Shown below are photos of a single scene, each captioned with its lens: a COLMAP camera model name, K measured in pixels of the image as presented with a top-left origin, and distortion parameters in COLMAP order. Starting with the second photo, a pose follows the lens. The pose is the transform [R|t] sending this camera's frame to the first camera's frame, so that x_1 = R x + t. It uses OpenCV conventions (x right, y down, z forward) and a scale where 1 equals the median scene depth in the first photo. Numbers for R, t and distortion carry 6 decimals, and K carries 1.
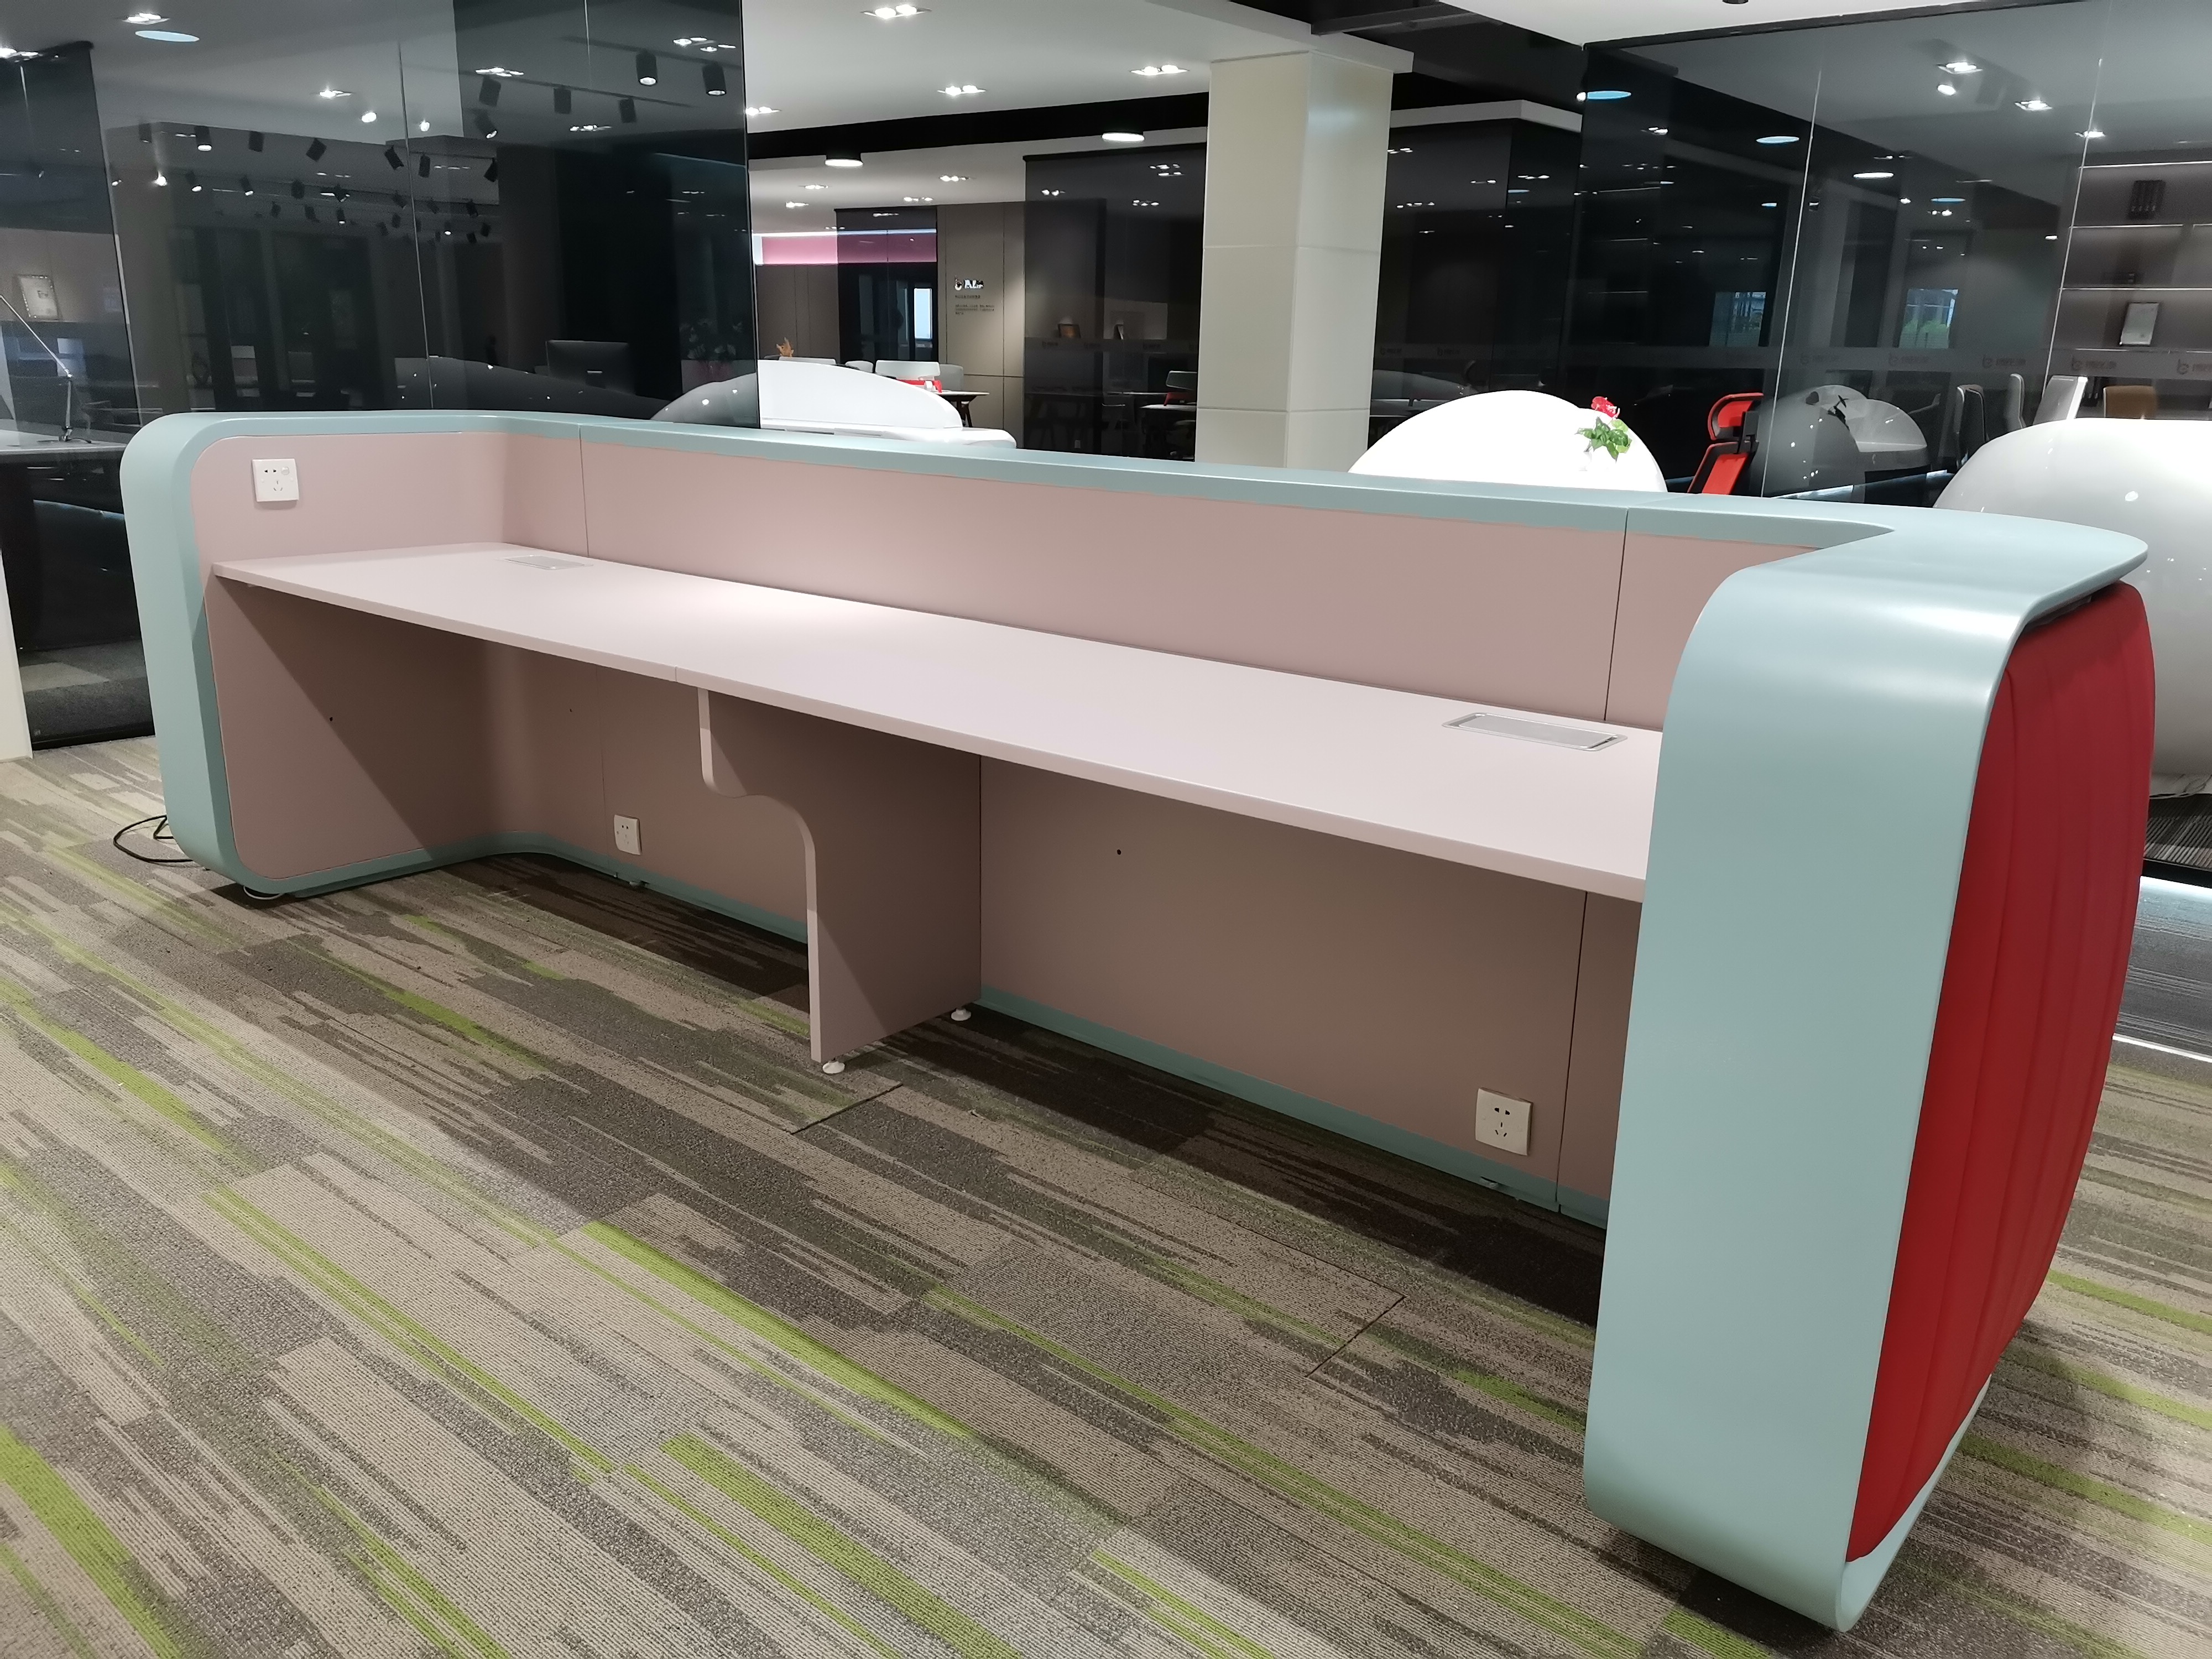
lens RADIAL K [[1660.1, 0, 1100.1], [0, 1660.1, 809.2], [0, 0, 1]] dist [0.107295, -0.143403]
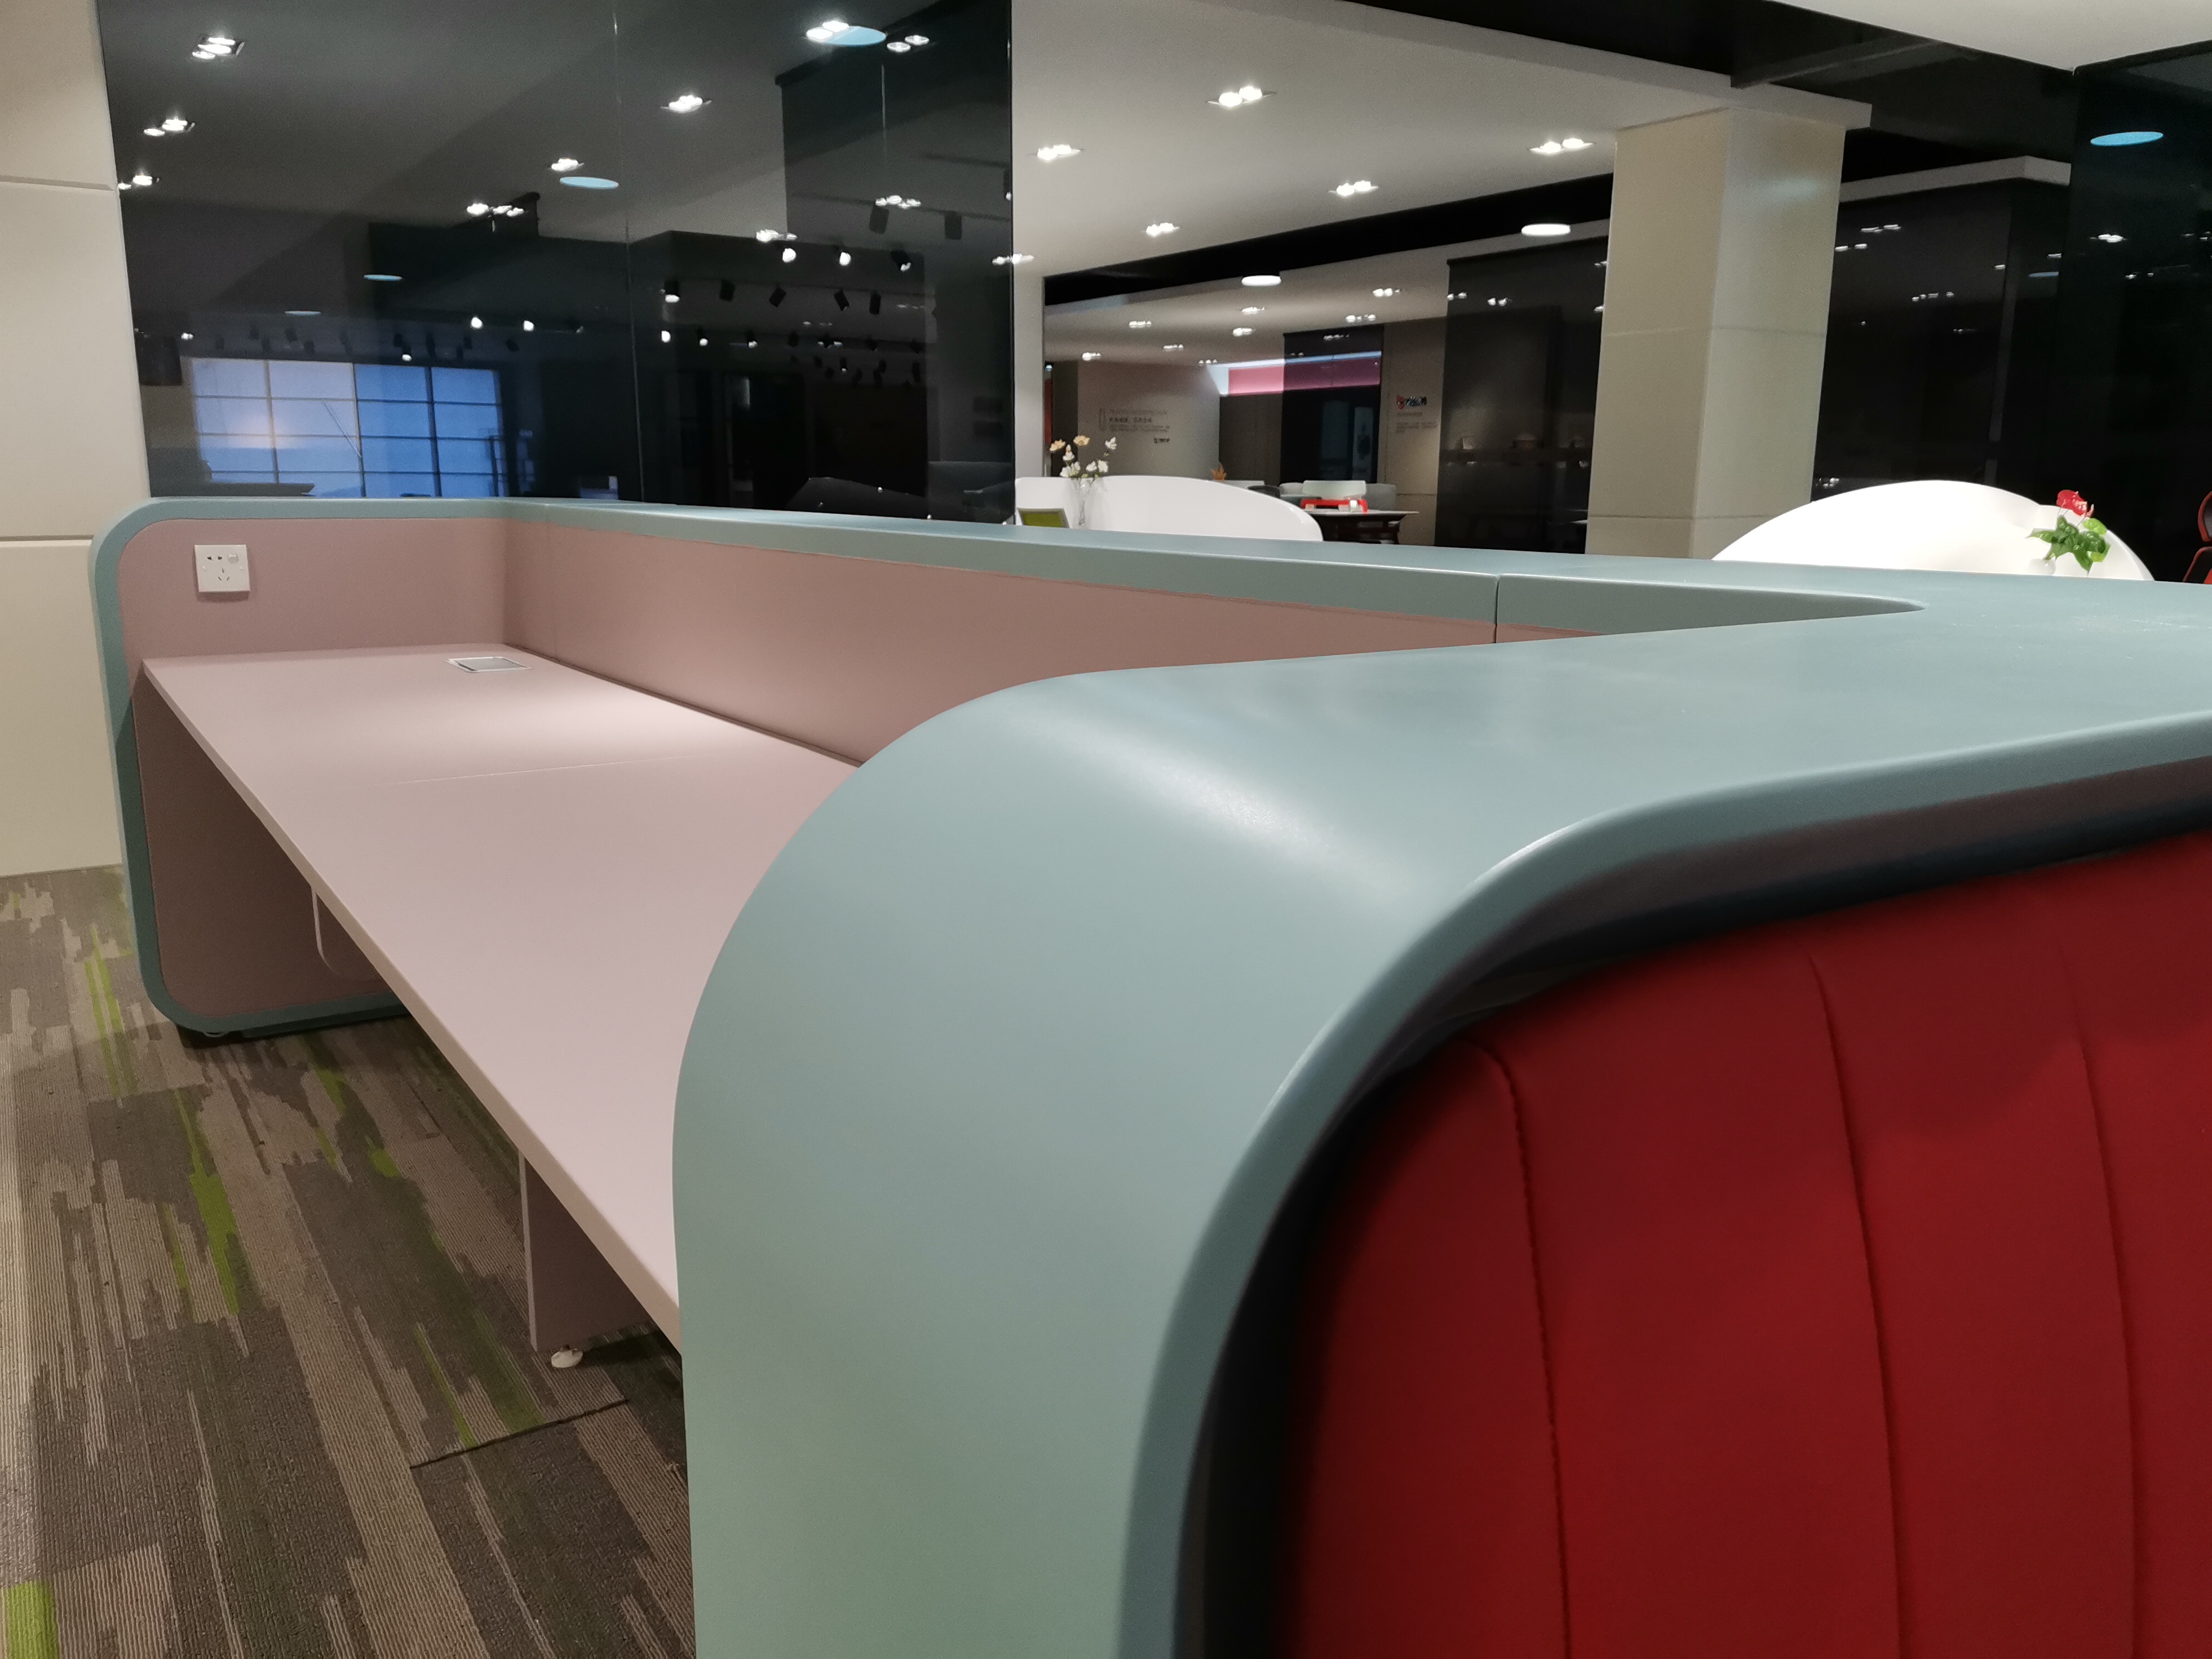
lens RADIAL K [[1668.9, 0, 1093.2], [0, 1668.9, 824.9], [0, 0, 1]] dist [0.047430, -0.058457]
pose [[0.954776, 0.045583, -0.293812, 0.217756], [-0.065105, 0.996249, -0.057004, -0.040179], [0.290112, 0.073555, 0.954162, 0.301088]]
